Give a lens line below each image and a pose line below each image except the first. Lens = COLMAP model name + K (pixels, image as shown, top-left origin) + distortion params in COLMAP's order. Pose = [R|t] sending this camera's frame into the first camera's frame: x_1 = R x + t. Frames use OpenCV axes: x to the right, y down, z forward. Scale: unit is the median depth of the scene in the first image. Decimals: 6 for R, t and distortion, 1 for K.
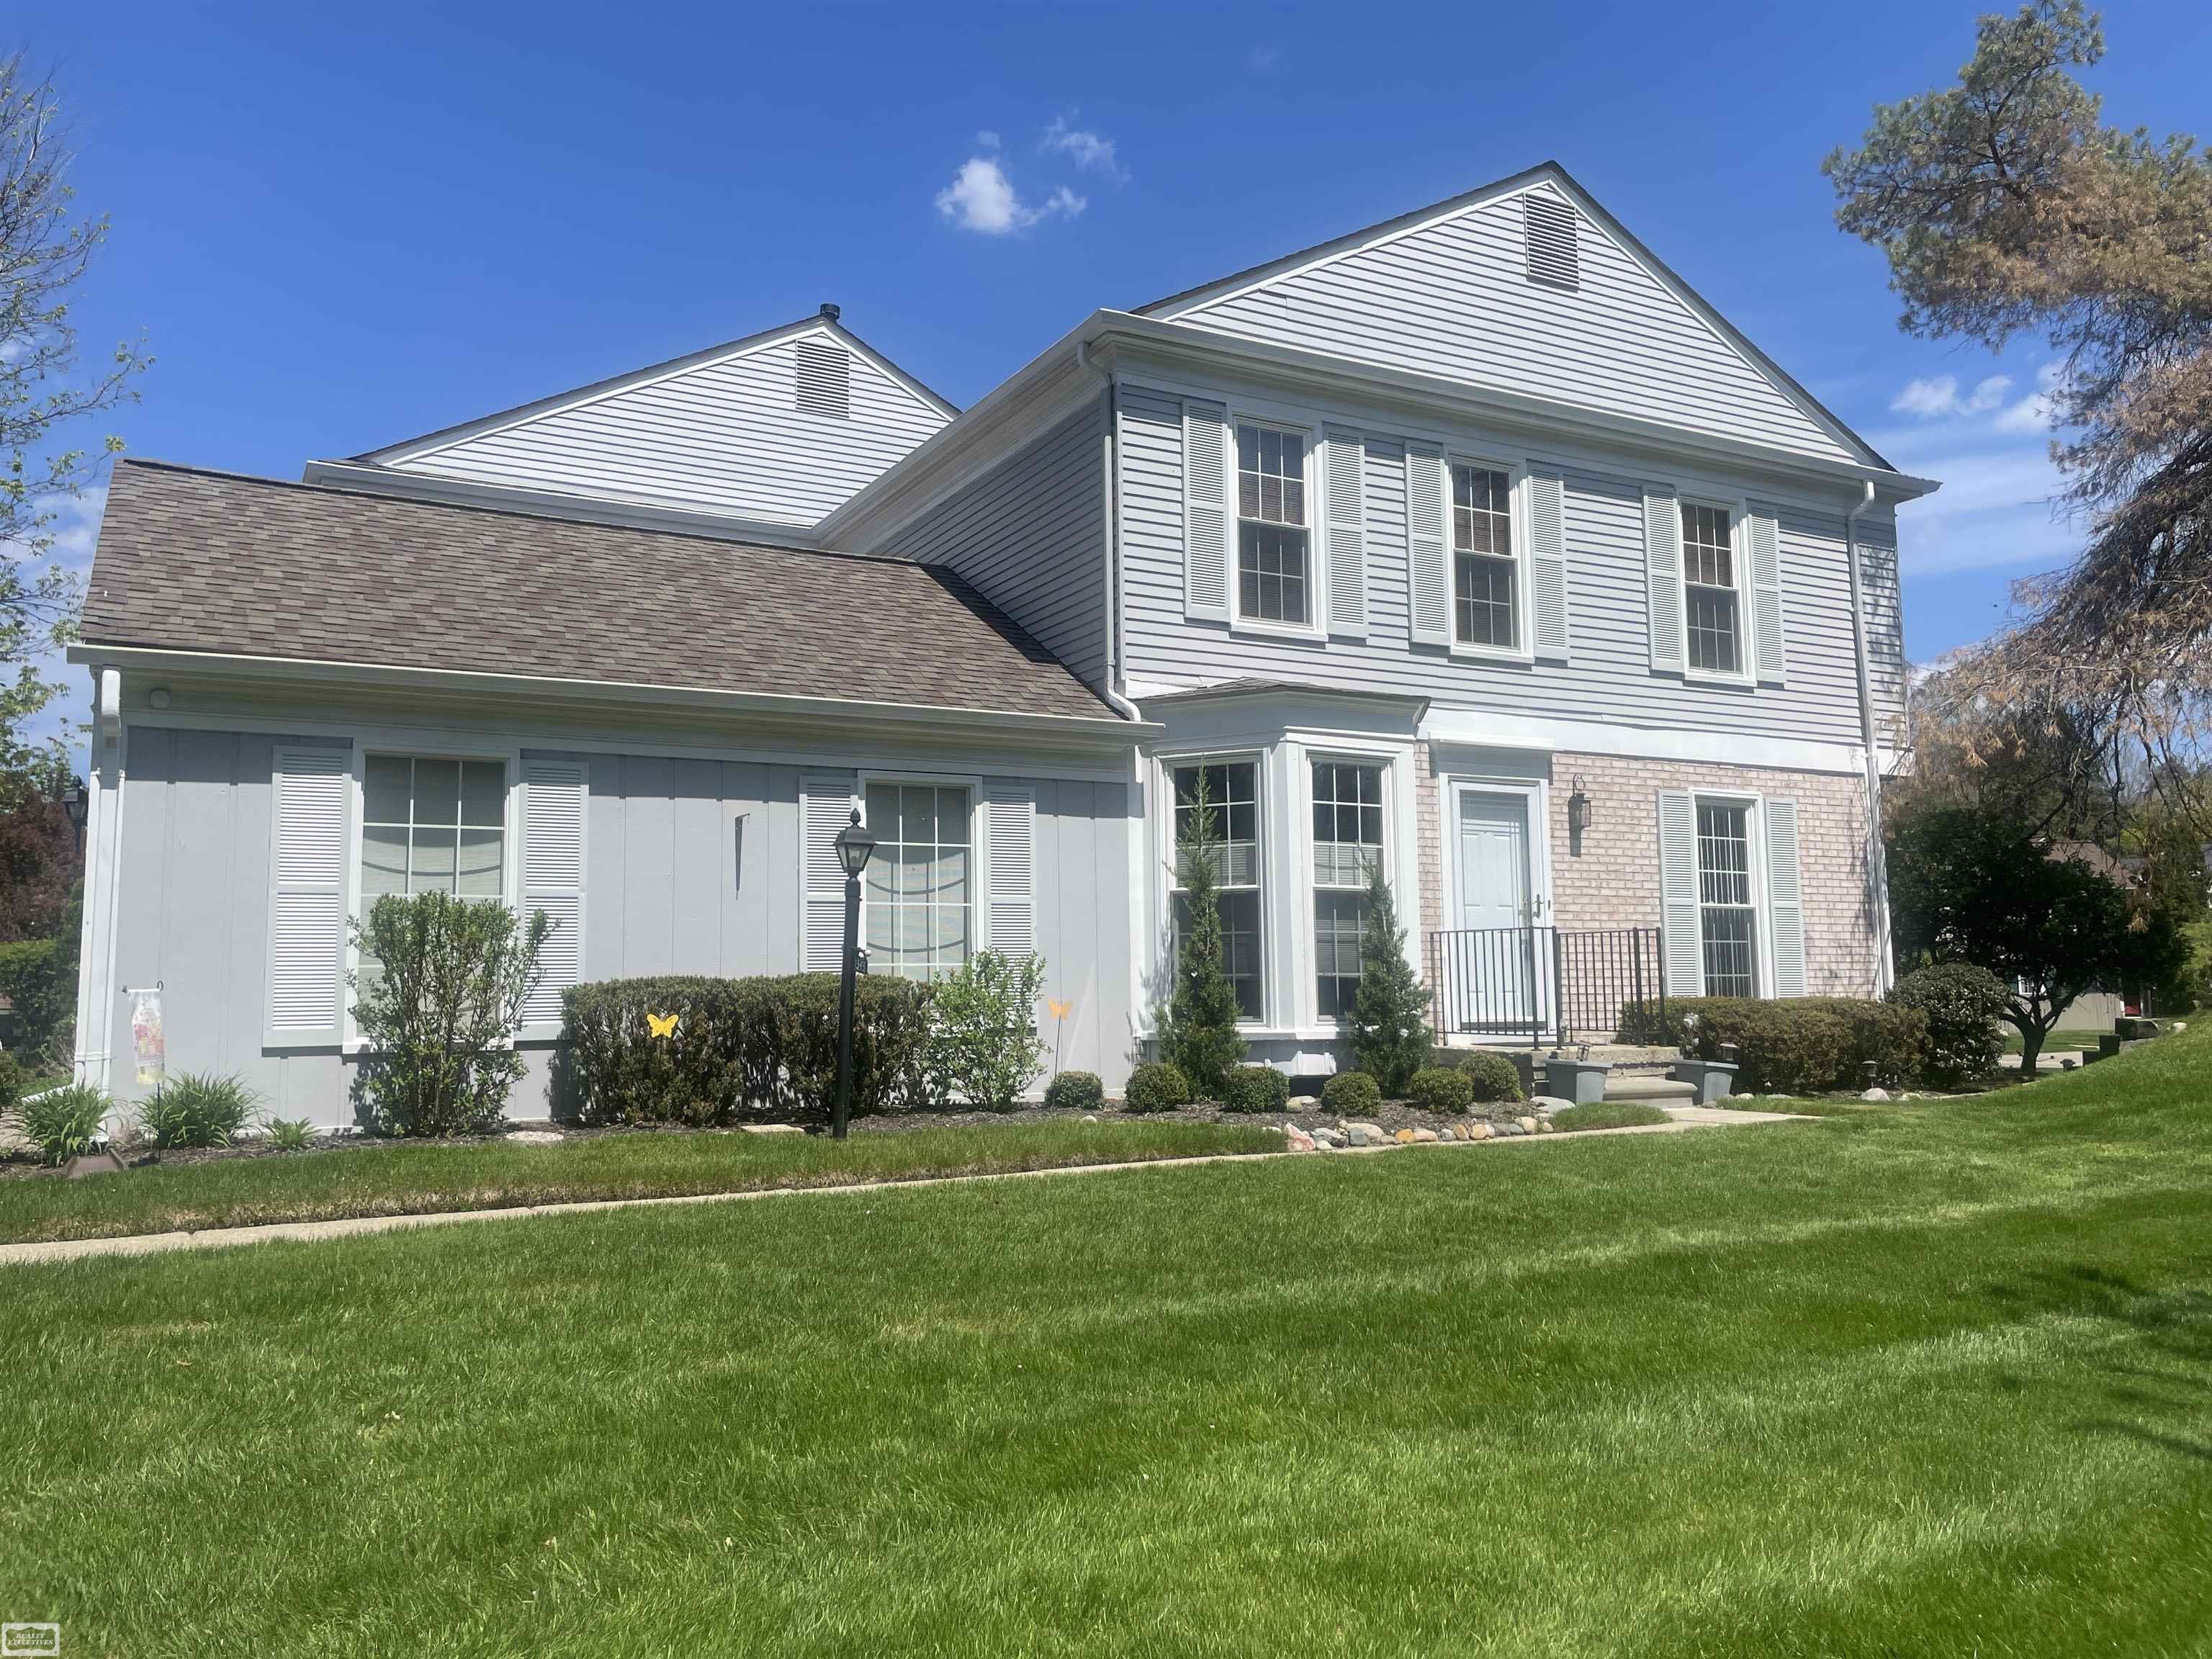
lens RADIAL K [[1684.6, 0, 1102.5], [0, 1684.6, 824.6], [0, 0, 1]] dist [0.028577, -0.013225]
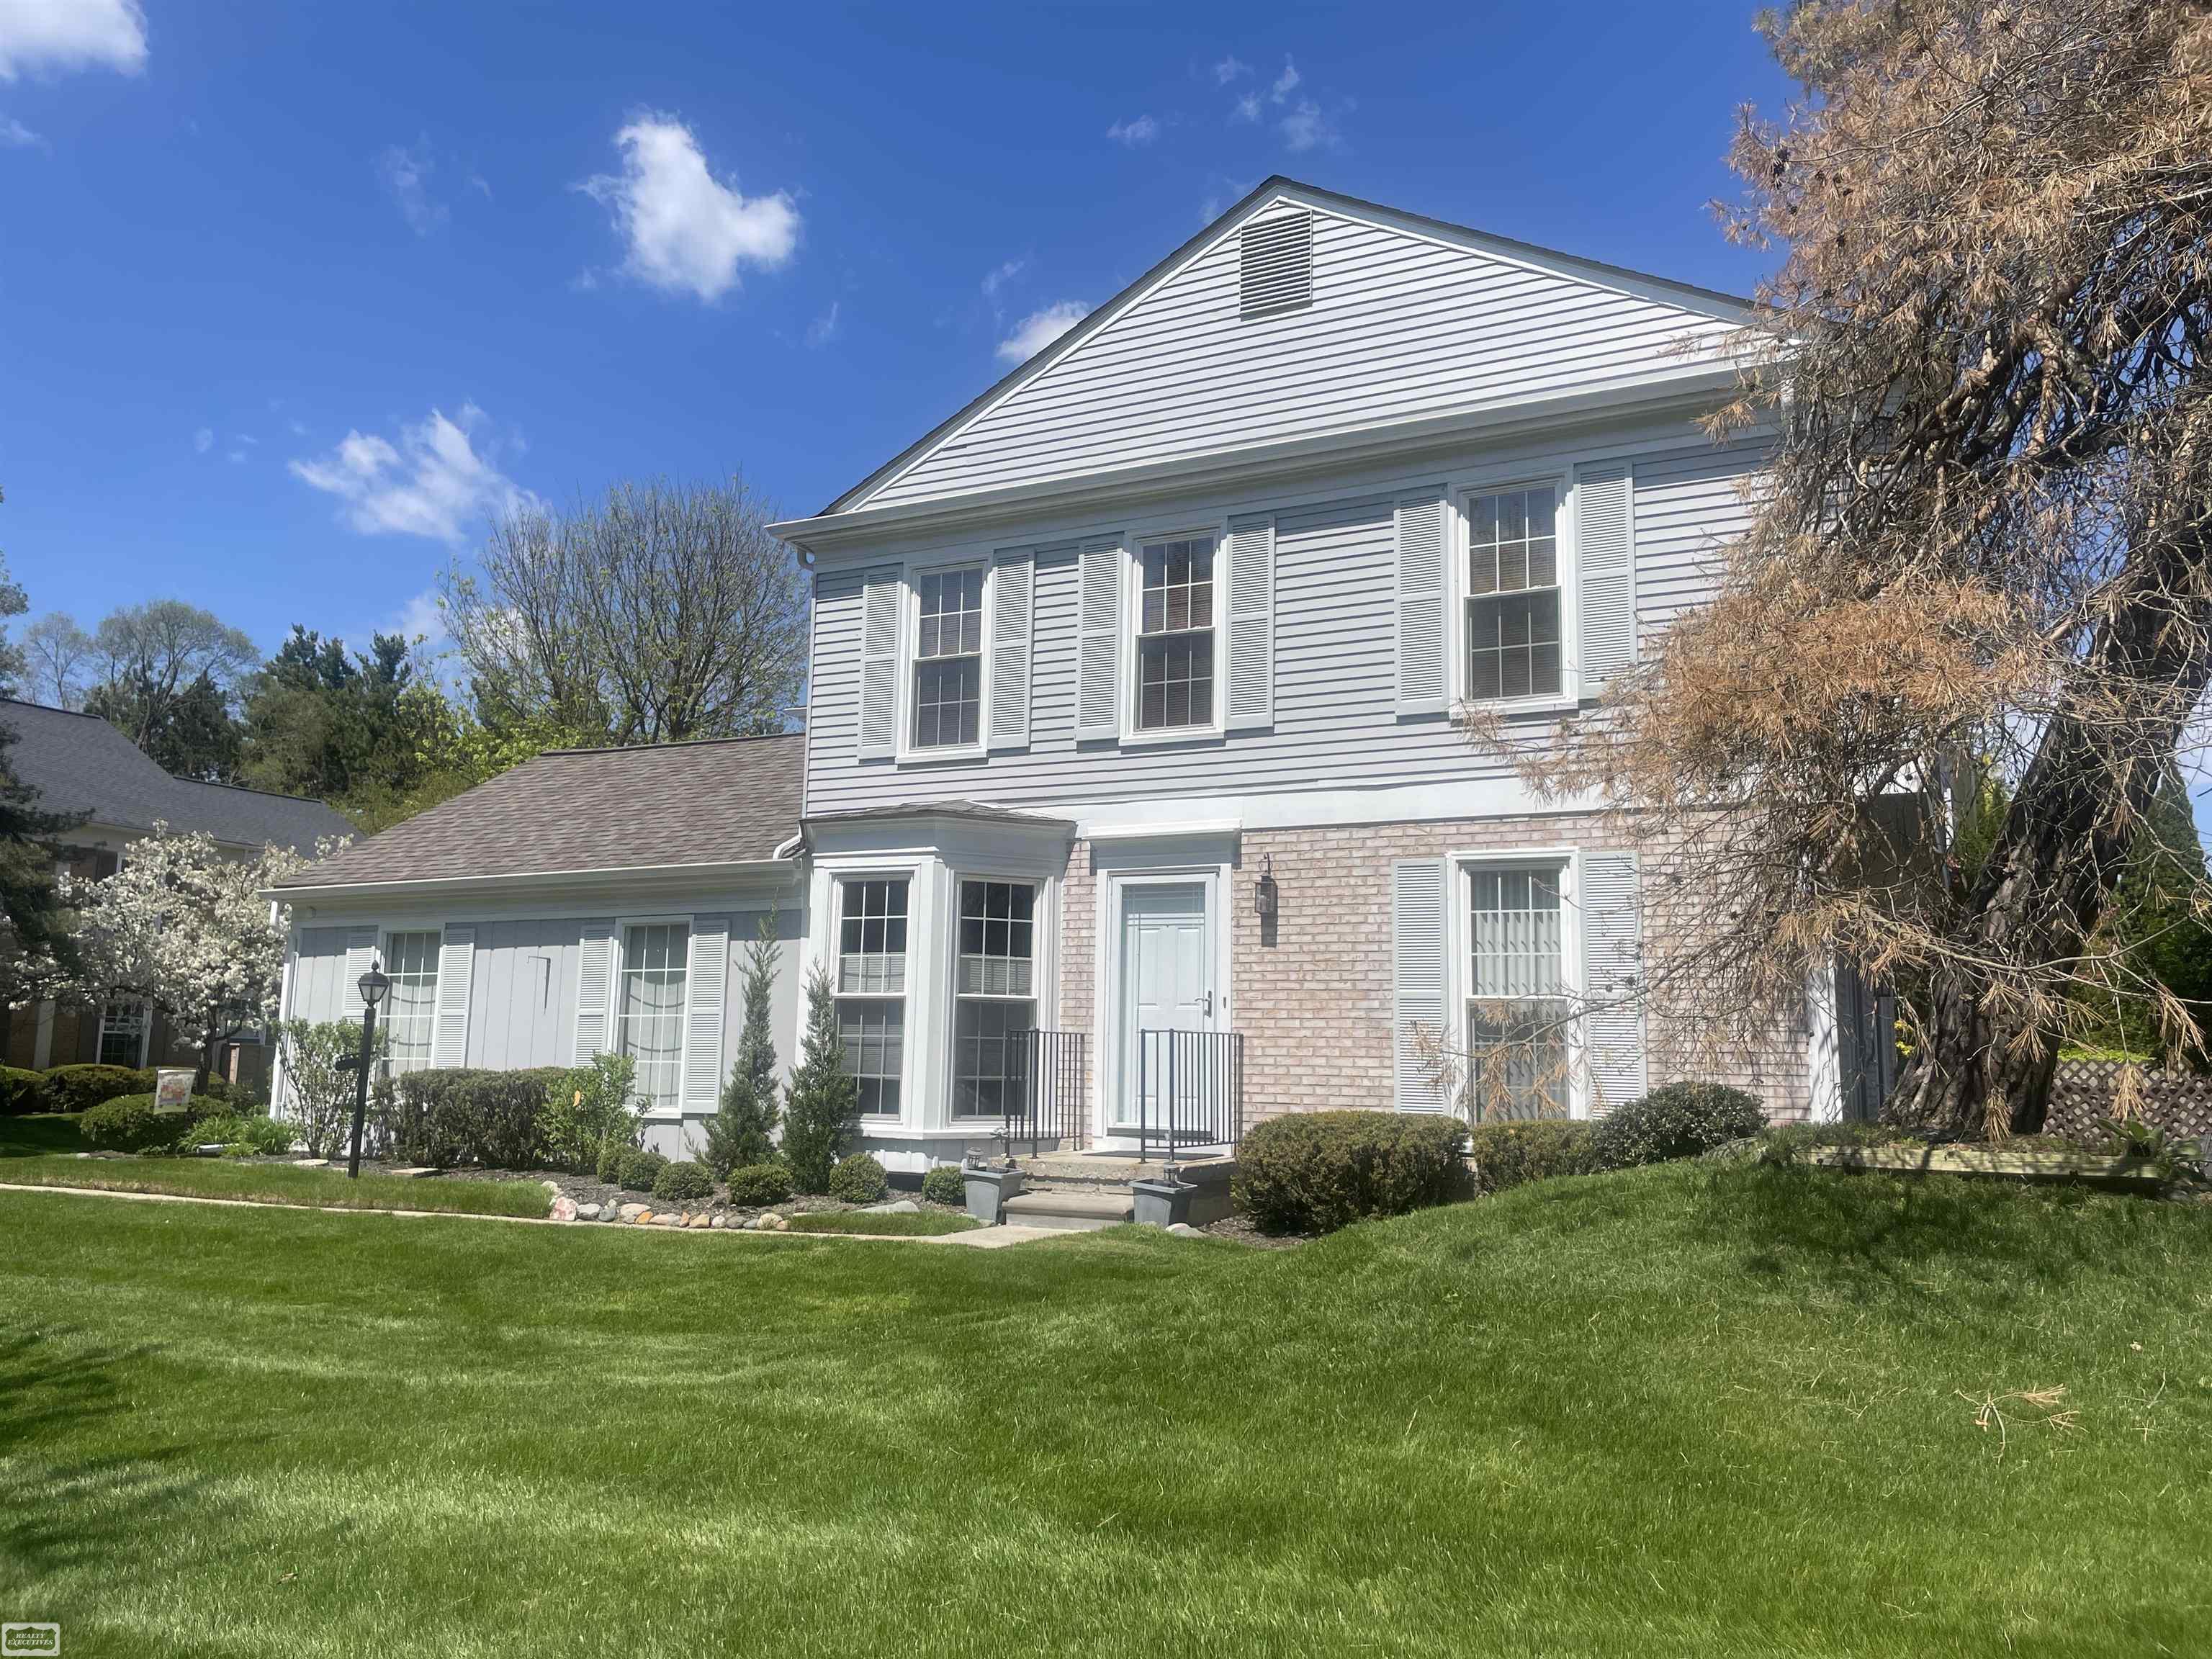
lens RADIAL K [[1684.6, 0, 1111.6], [0, 1684.6, 830.5], [0, 0, 1]] dist [0.028577, -0.013225]
pose [[0.576405, -0.097116, -0.811373, 1.001949], [0.061850, 0.995250, -0.075186, 0.020640], [0.814820, -0.006846, 0.579673, 0.439538]]
